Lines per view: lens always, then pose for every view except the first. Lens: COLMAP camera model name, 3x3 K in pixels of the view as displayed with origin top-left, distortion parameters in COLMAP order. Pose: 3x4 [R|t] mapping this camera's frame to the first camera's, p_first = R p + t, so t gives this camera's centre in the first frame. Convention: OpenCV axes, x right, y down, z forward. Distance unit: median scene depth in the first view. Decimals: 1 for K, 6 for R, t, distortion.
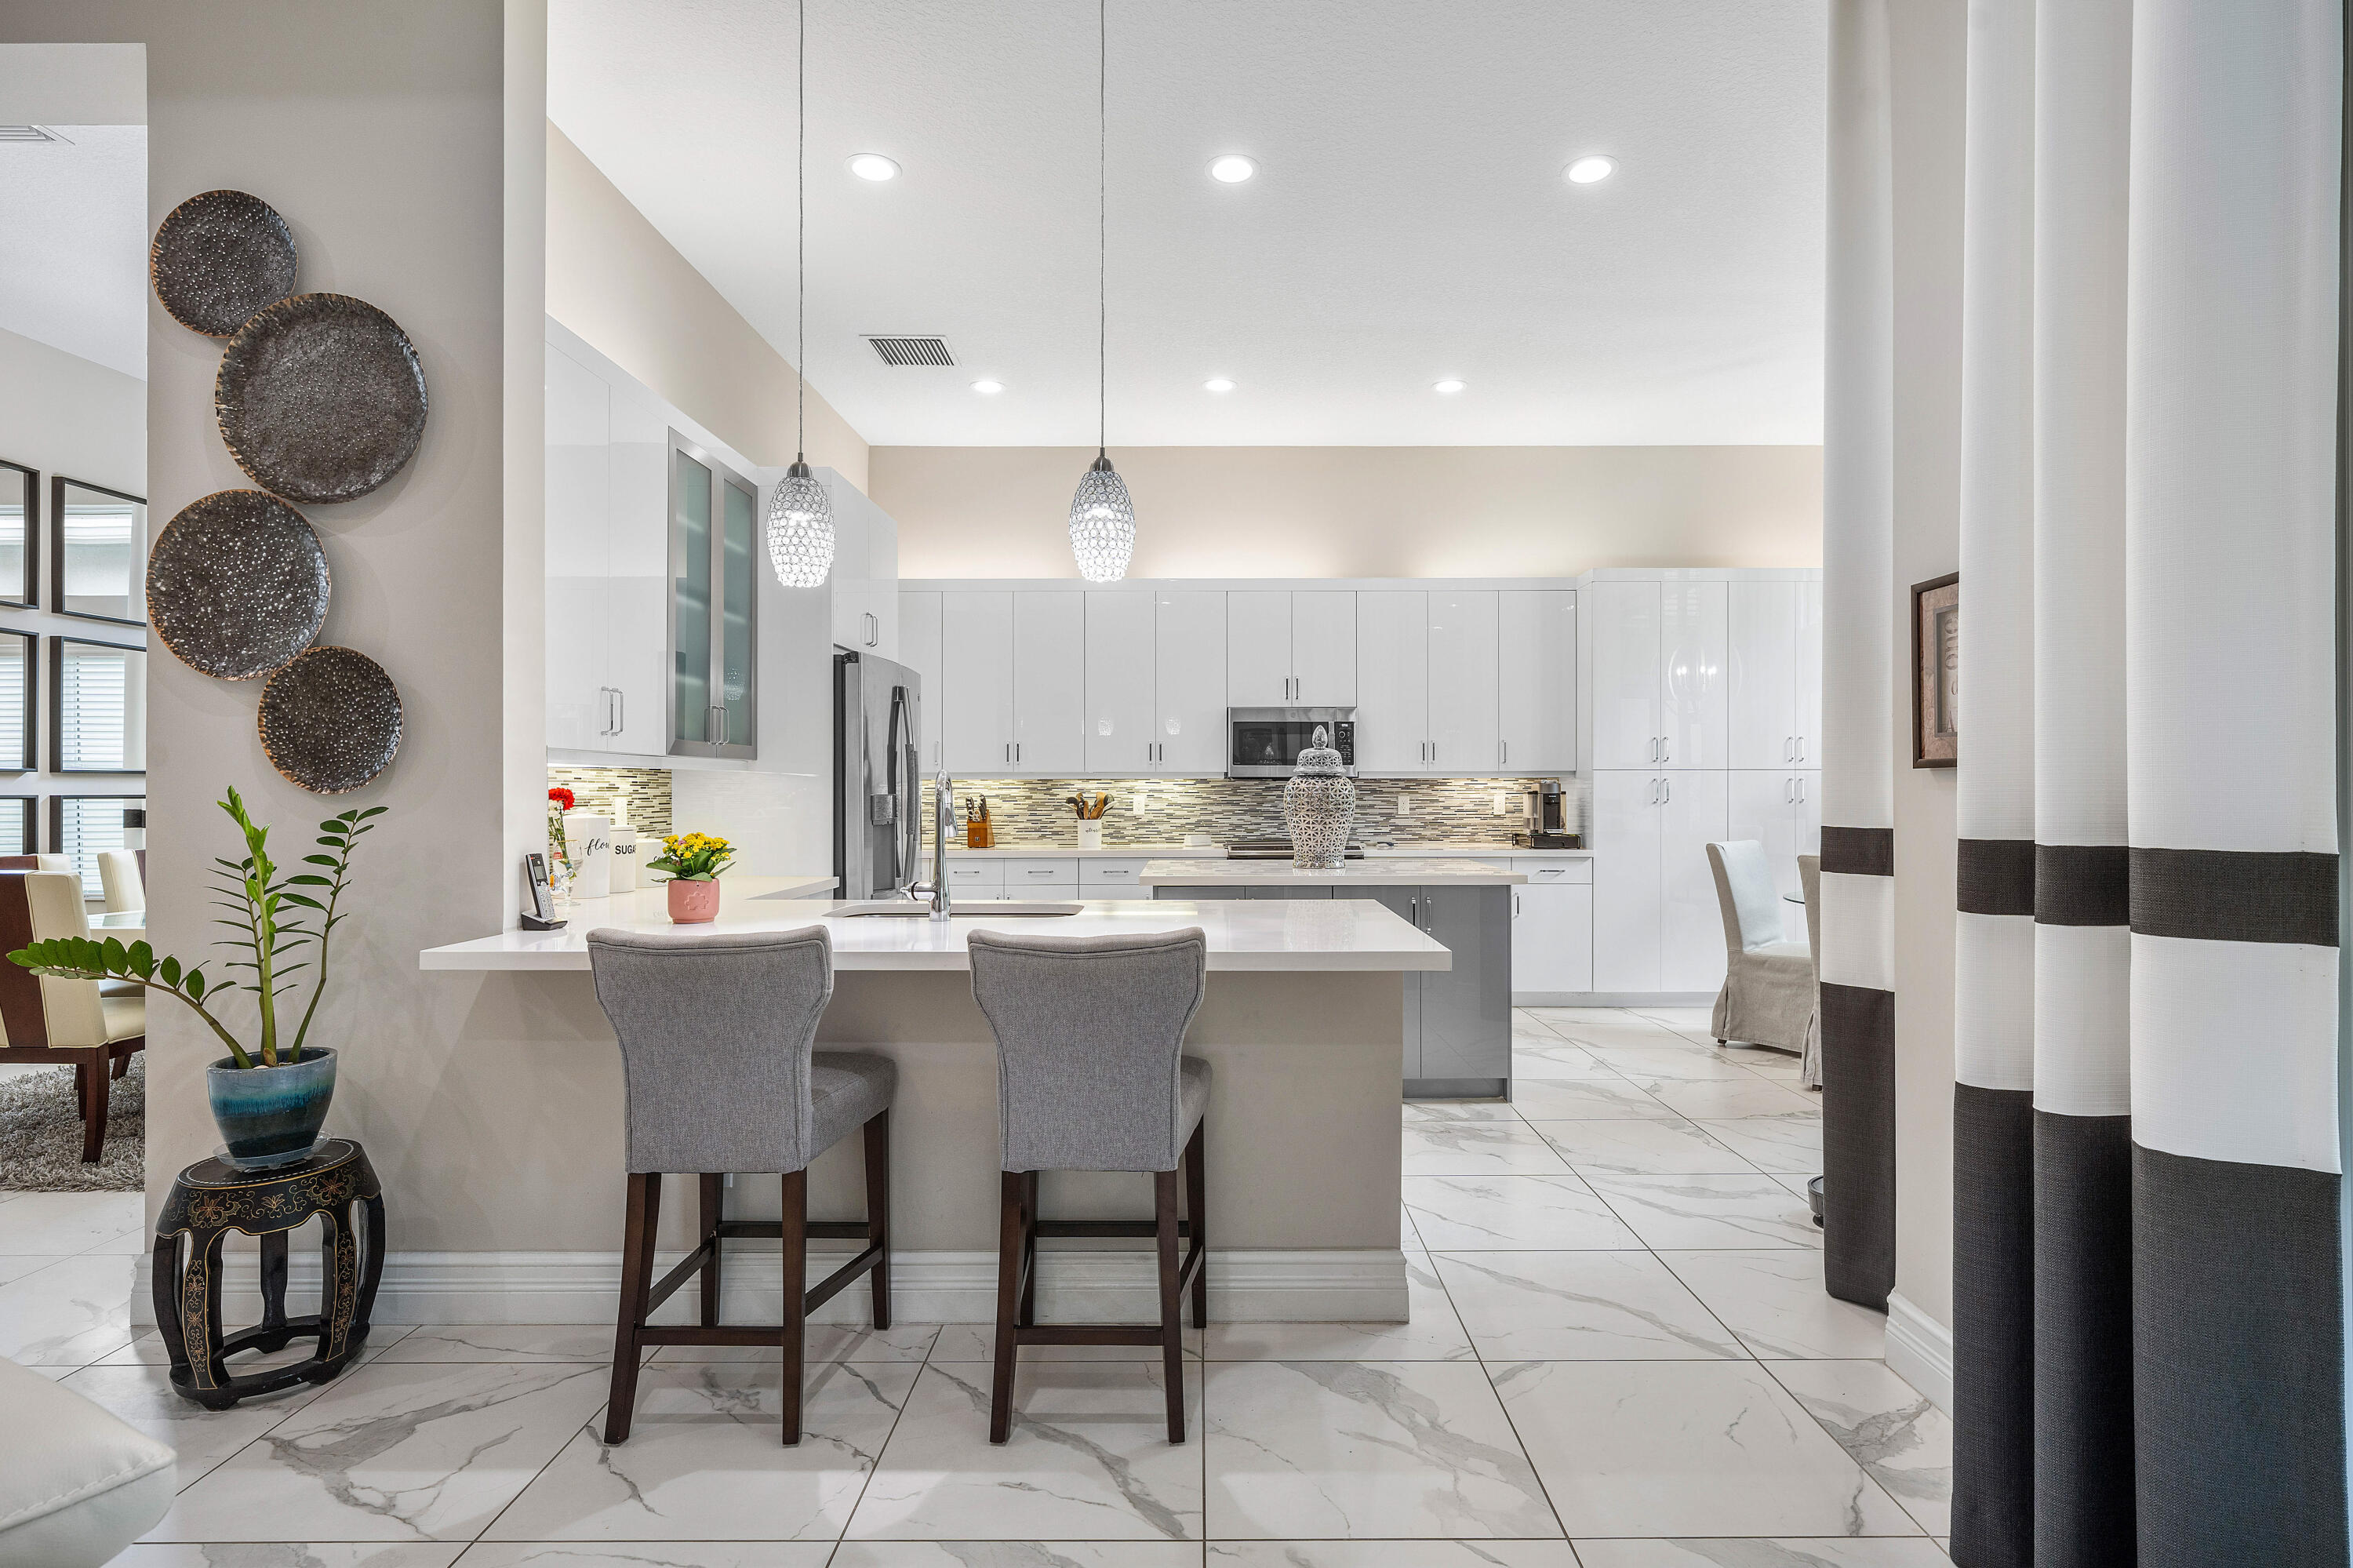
lens RADIAL K [[1190.2, 0, 1174.1], [0, 1190.2, 787.9], [0, 0, 1]] dist [-0.004194, -0.000036]
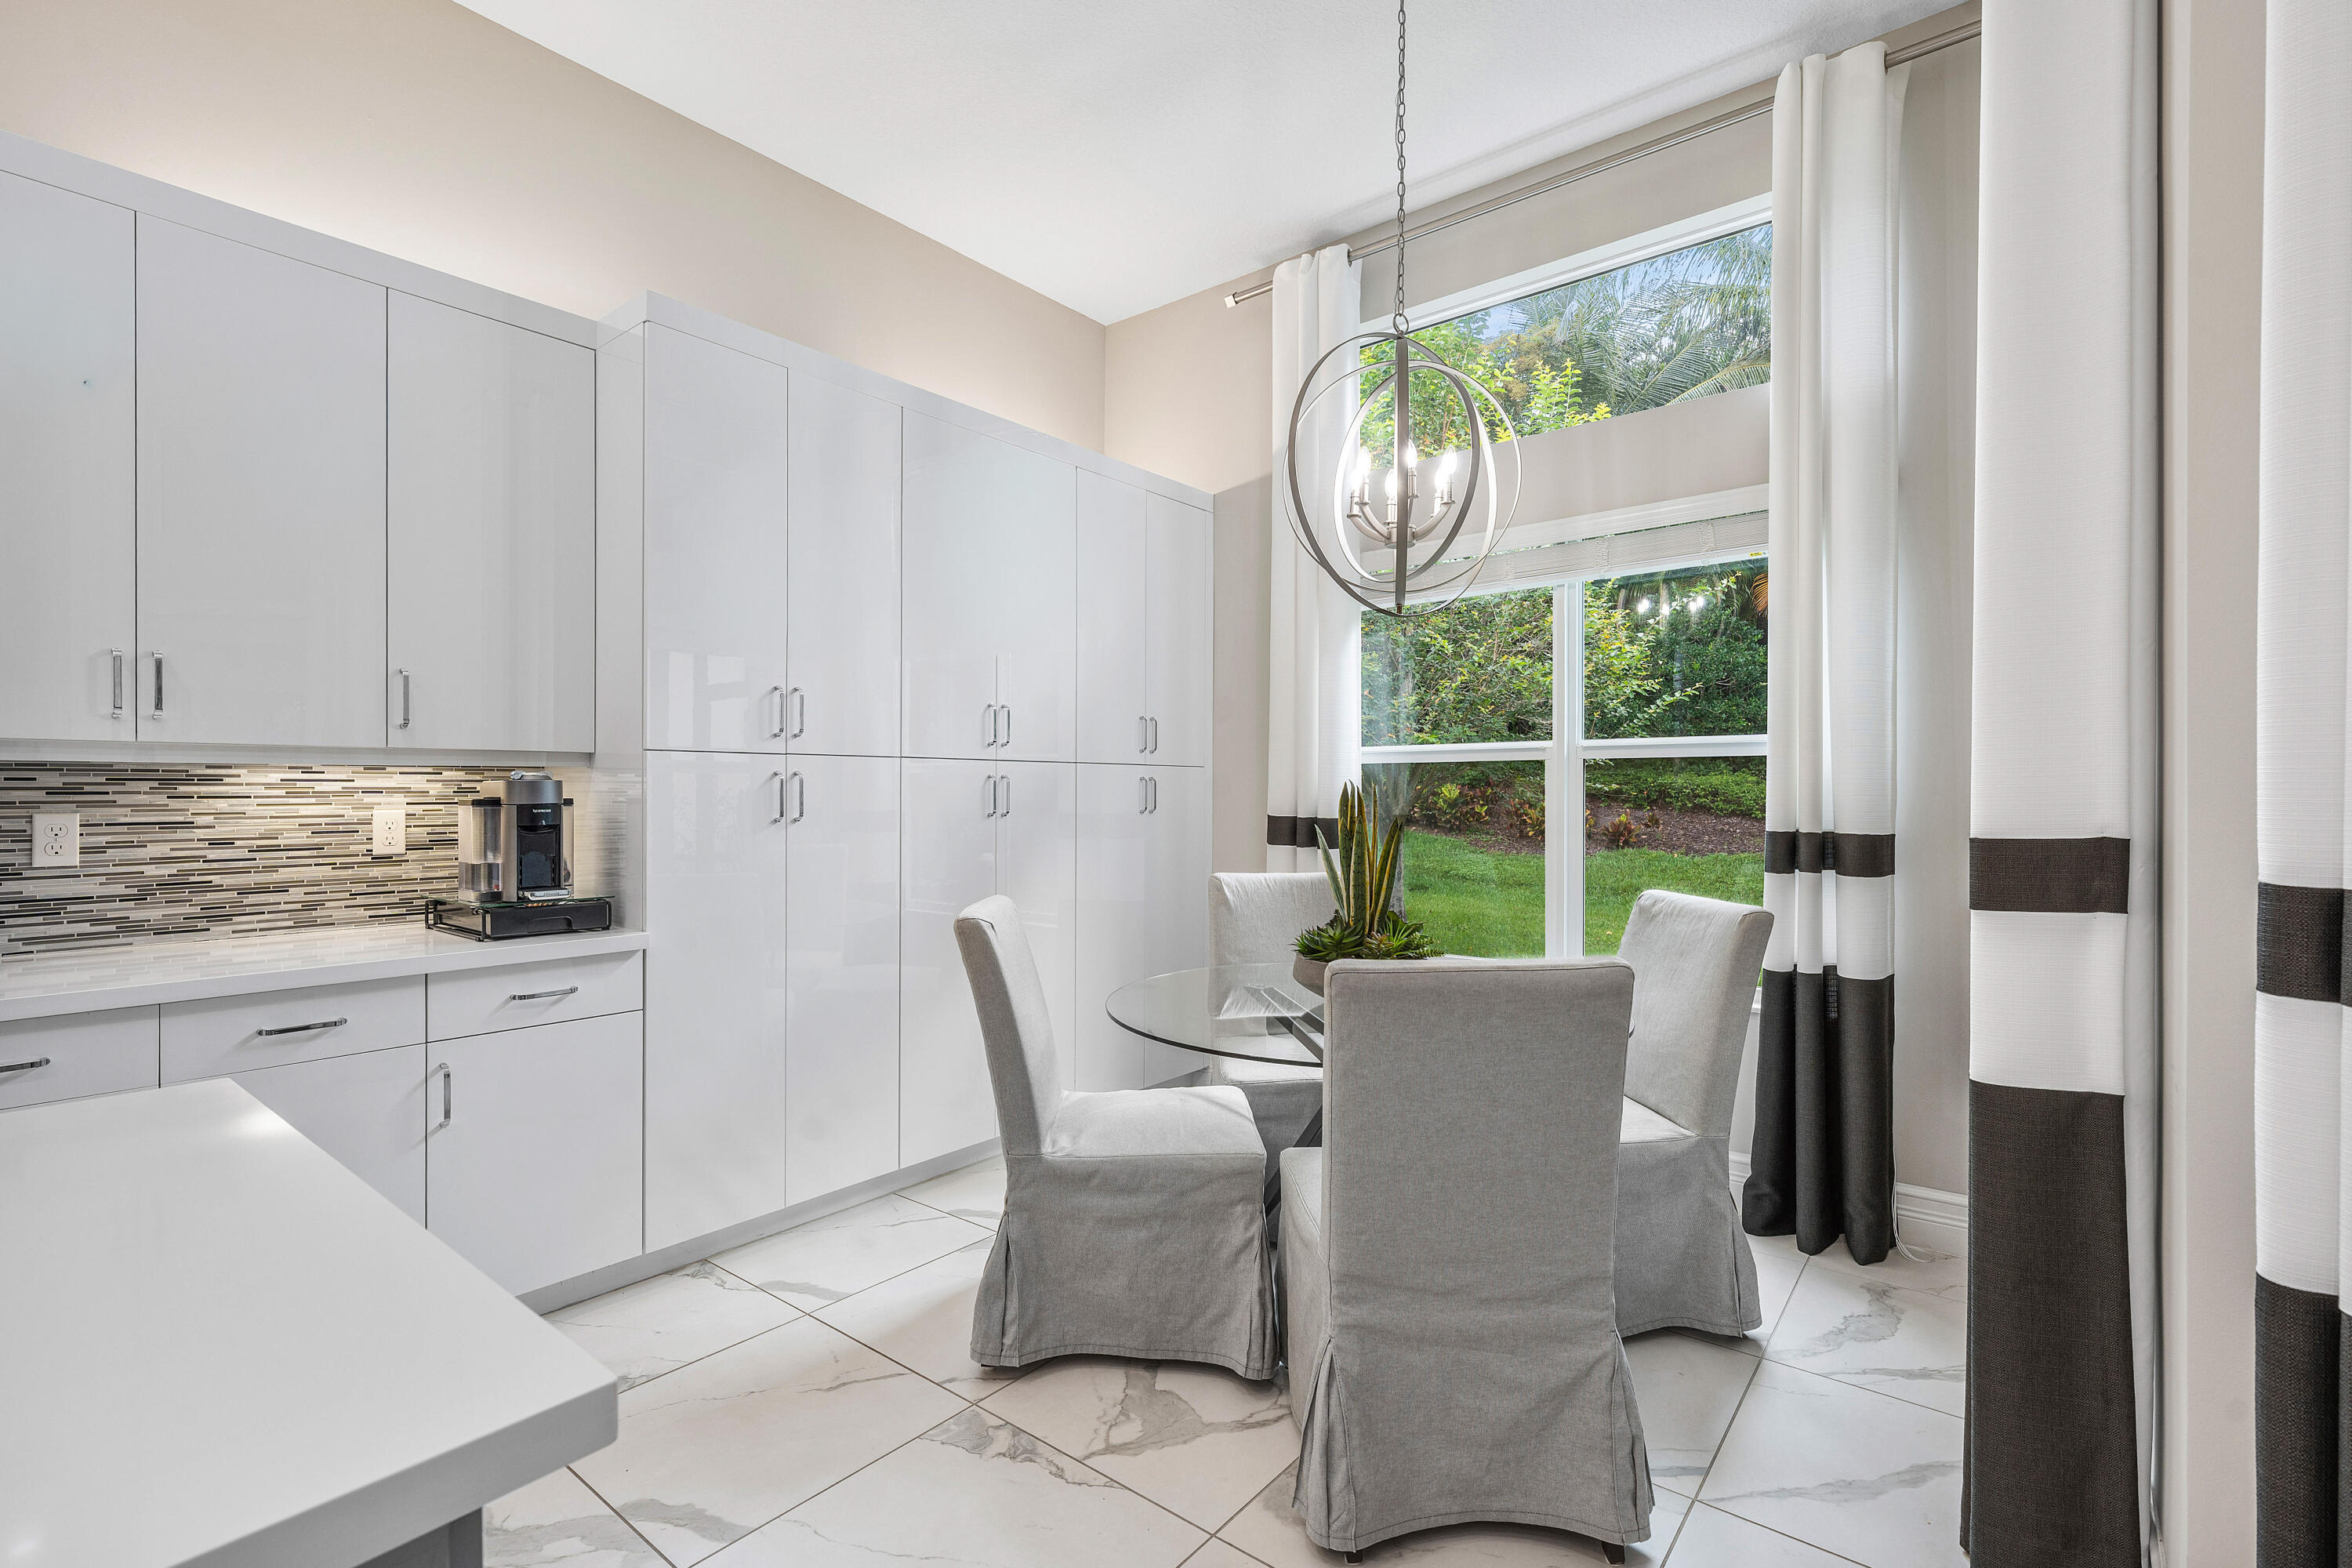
lens RADIAL K [[1081.1, 0, 1191.6], [0, 1081.1, 786.2], [0, 0, 1]] dist [-0.001176, -0.000108]
pose [[0.614091, 0.004551, 0.789222, 0.157514], [-0.002091, 0.999989, -0.004139, -0.000450], [-0.789232, 0.000892, 0.614094, 0.582843]]
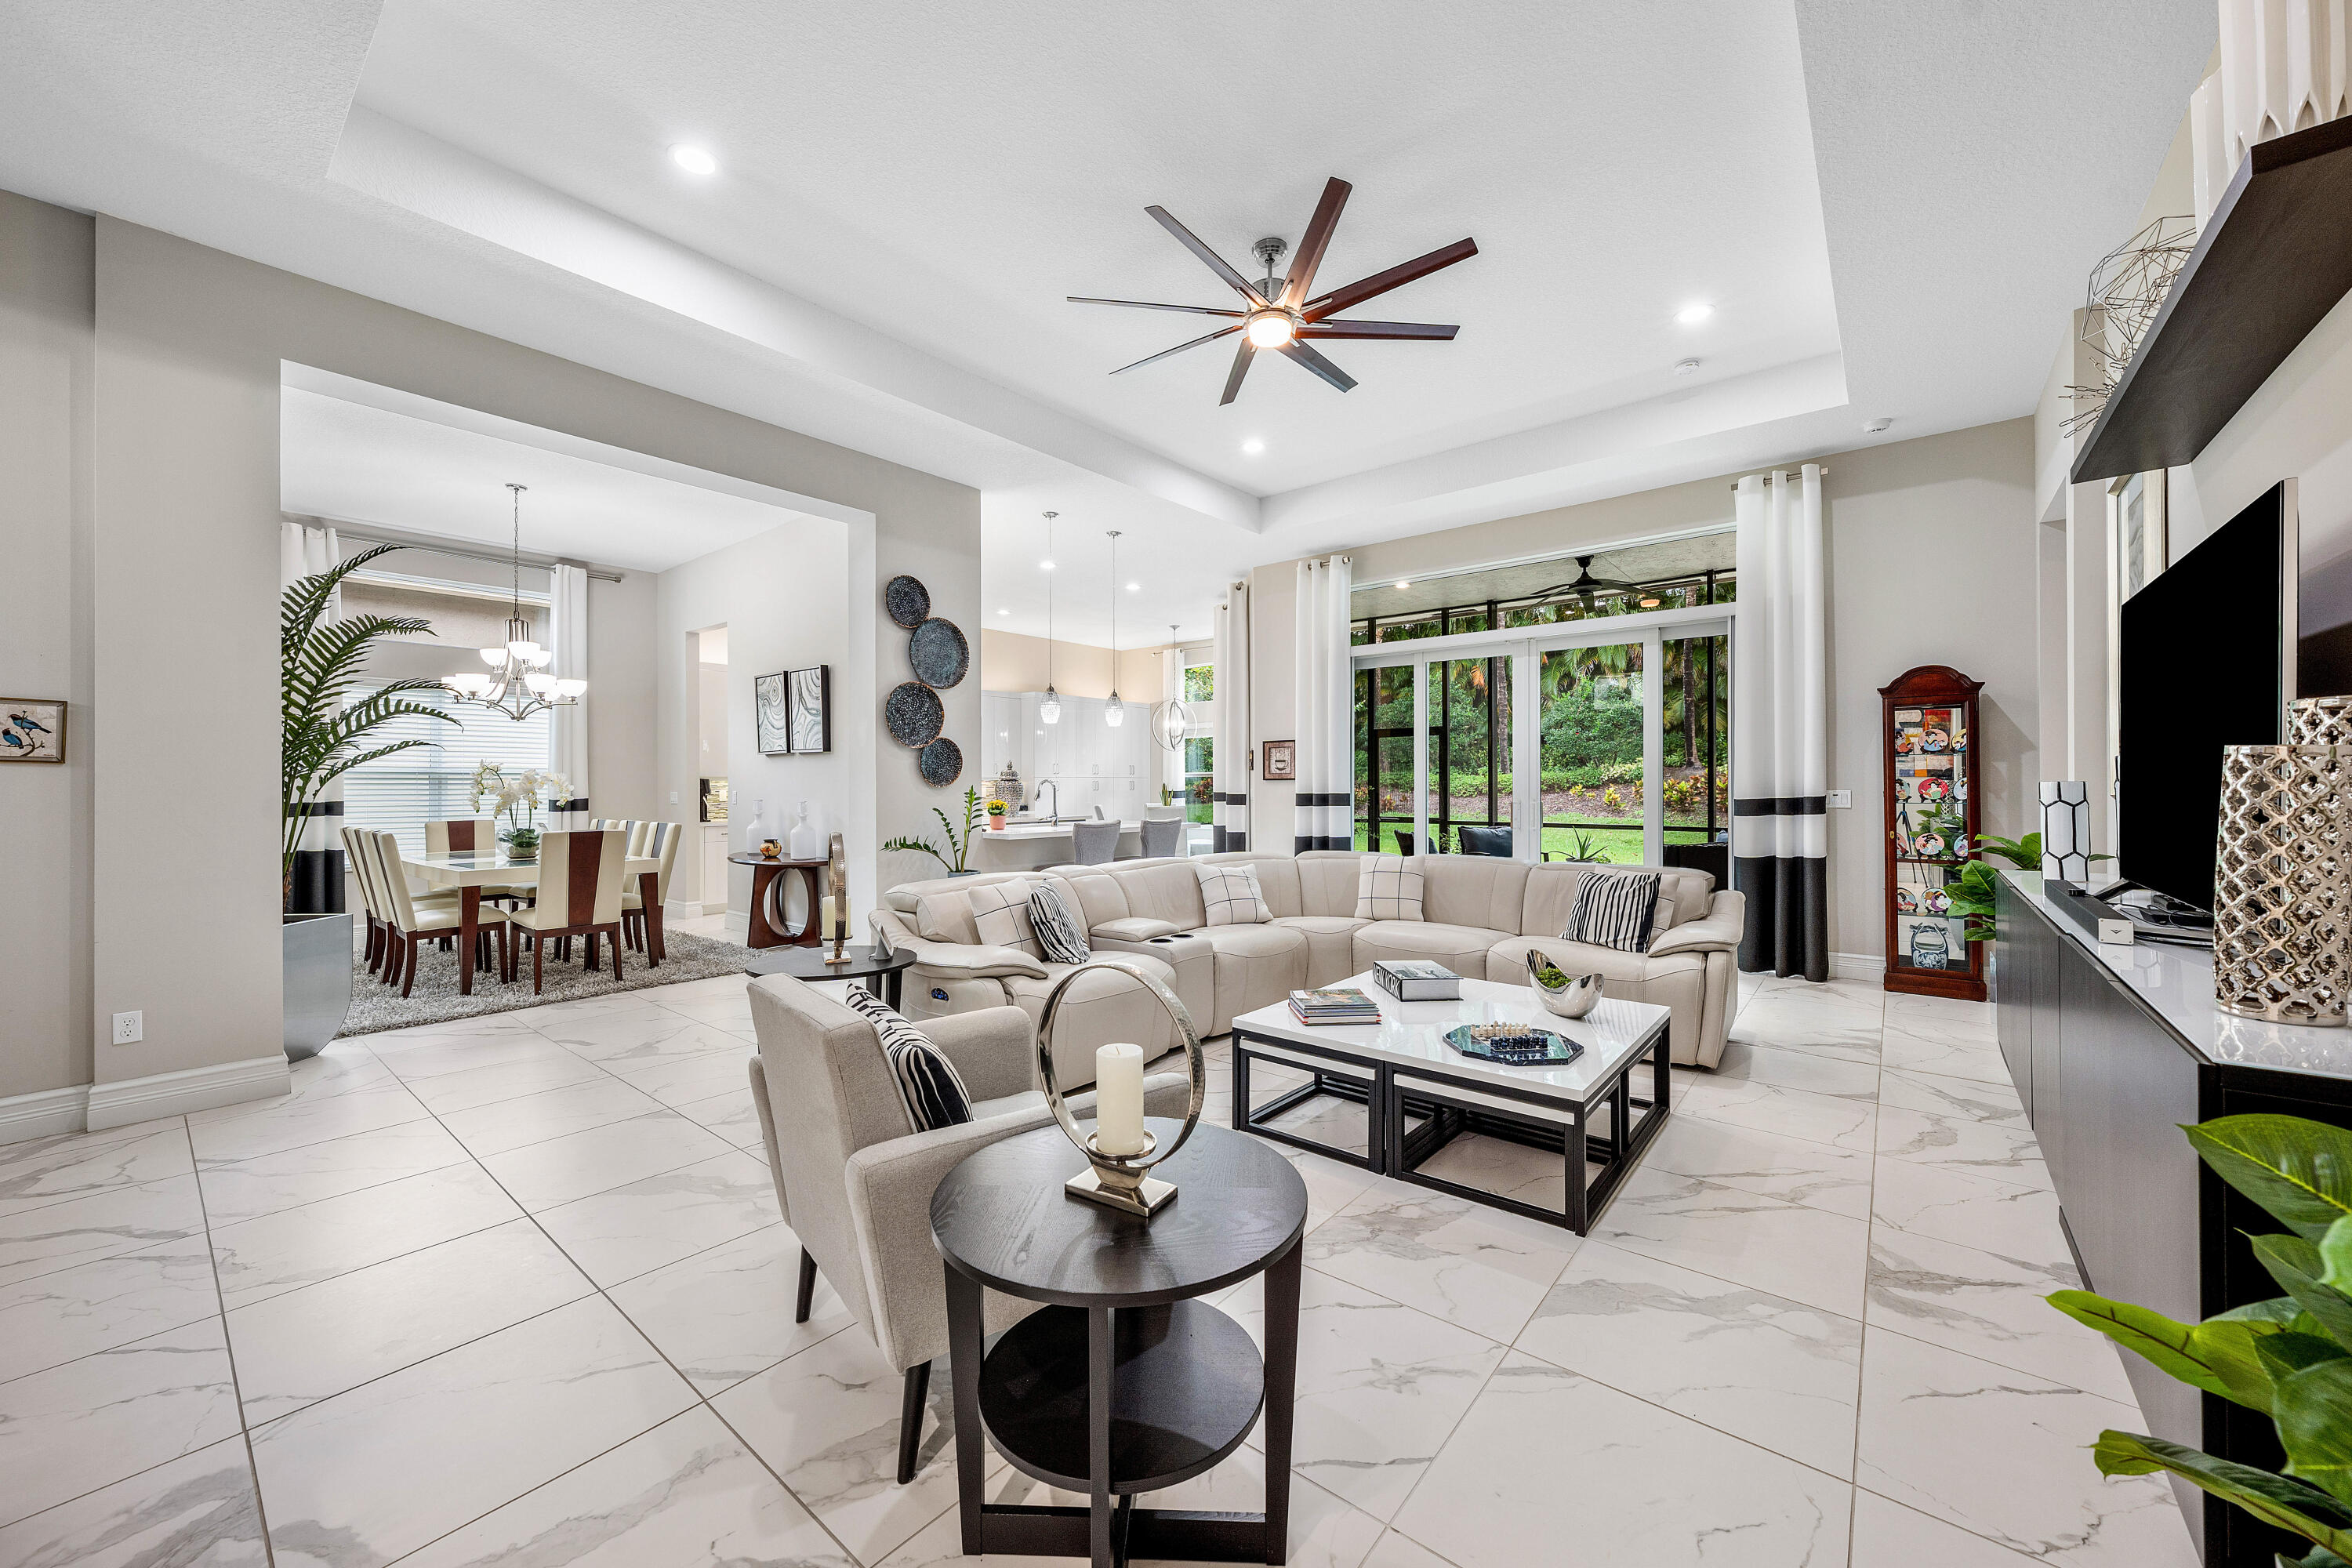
lens RADIAL K [[857.8, 0, 1178.0], [0, 857.8, 781.0], [0, 0, 1]] dist [0.003453, 0.000563]
pose [[0.639982, 0.001512, 0.768389, -0.529483], [0.003000, 0.999986, -0.004466, 0.000076], [-0.768384, 0.005163, 0.639968, -0.219531]]
